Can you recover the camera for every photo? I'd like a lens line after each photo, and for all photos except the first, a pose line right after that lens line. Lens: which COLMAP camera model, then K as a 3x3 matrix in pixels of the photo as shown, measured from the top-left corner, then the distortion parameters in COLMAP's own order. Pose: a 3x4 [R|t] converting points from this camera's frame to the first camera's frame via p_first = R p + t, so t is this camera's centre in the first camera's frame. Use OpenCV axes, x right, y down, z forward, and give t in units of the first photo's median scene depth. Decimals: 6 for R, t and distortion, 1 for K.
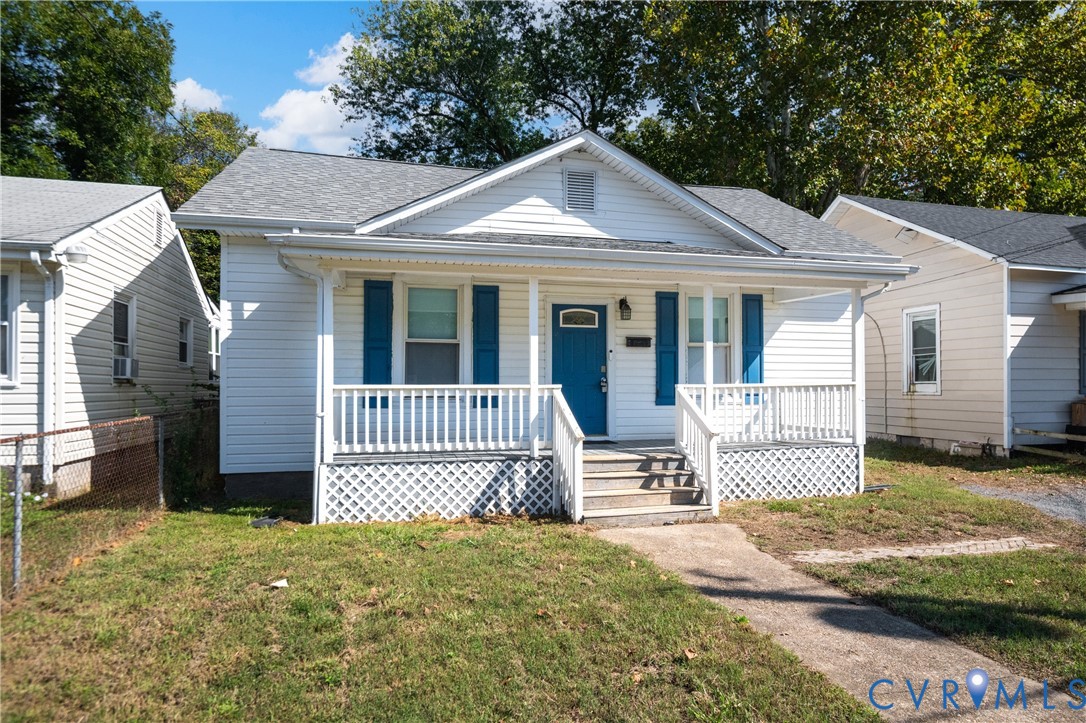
lens RADIAL K [[653.5, 0, 546.7], [0, 653.5, 378.4], [0, 0, 1]] dist [-0.000404, -0.003884]
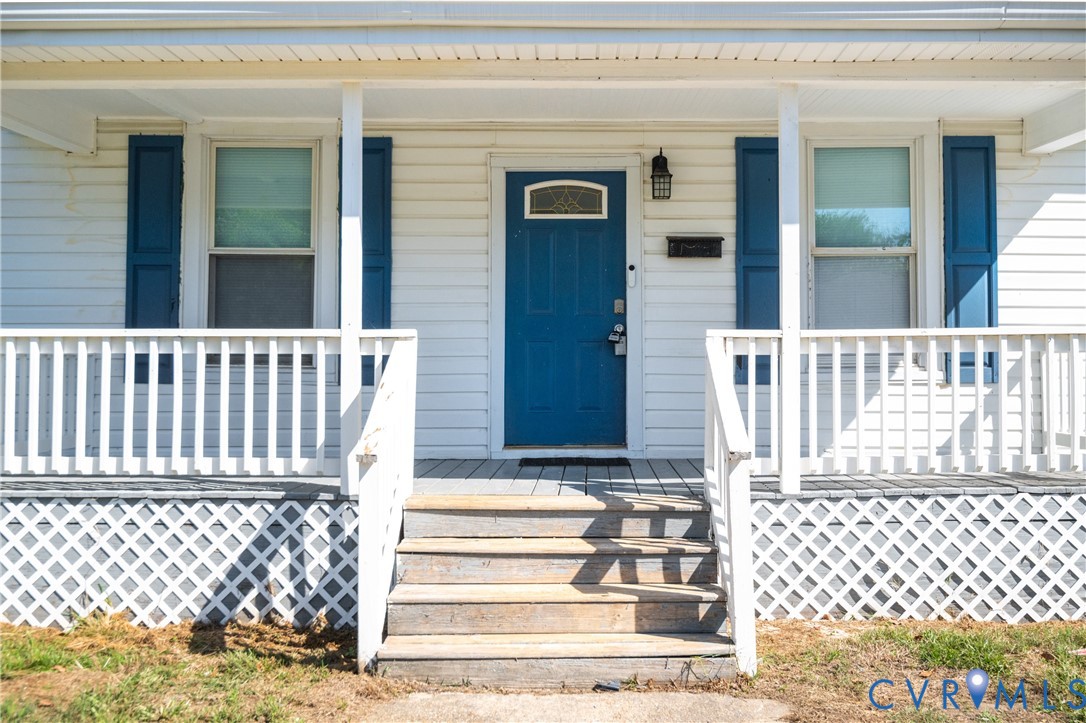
lens RADIAL K [[955.2, 0, 549.0], [0, 955.2, 339.4], [0, 0, 1]] dist [-0.003577, 0.000879]
pose [[0.969484, -0.002568, -0.245141, 0.241988], [-0.000890, 0.999902, -0.013993, 0.022738], [0.245153, 0.013785, 0.969386, 0.373316]]
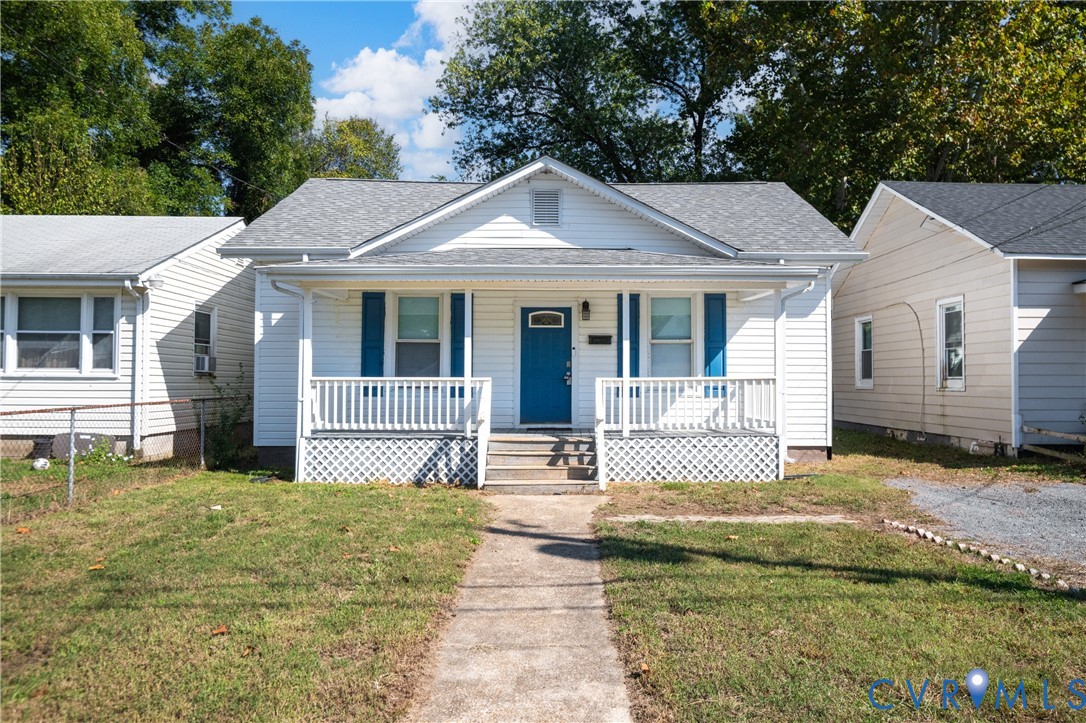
lens RADIAL K [[712.4, 0, 543.0], [0, 712.4, 361.5], [0, 0, 1]] dist [-0.002372, 0.000545]
pose [[0.970745, -0.002142, -0.240102, 0.395018], [-0.001891, 0.999861, -0.016565, 0.001410], [0.240104, 0.016535, 0.970606, -0.230680]]
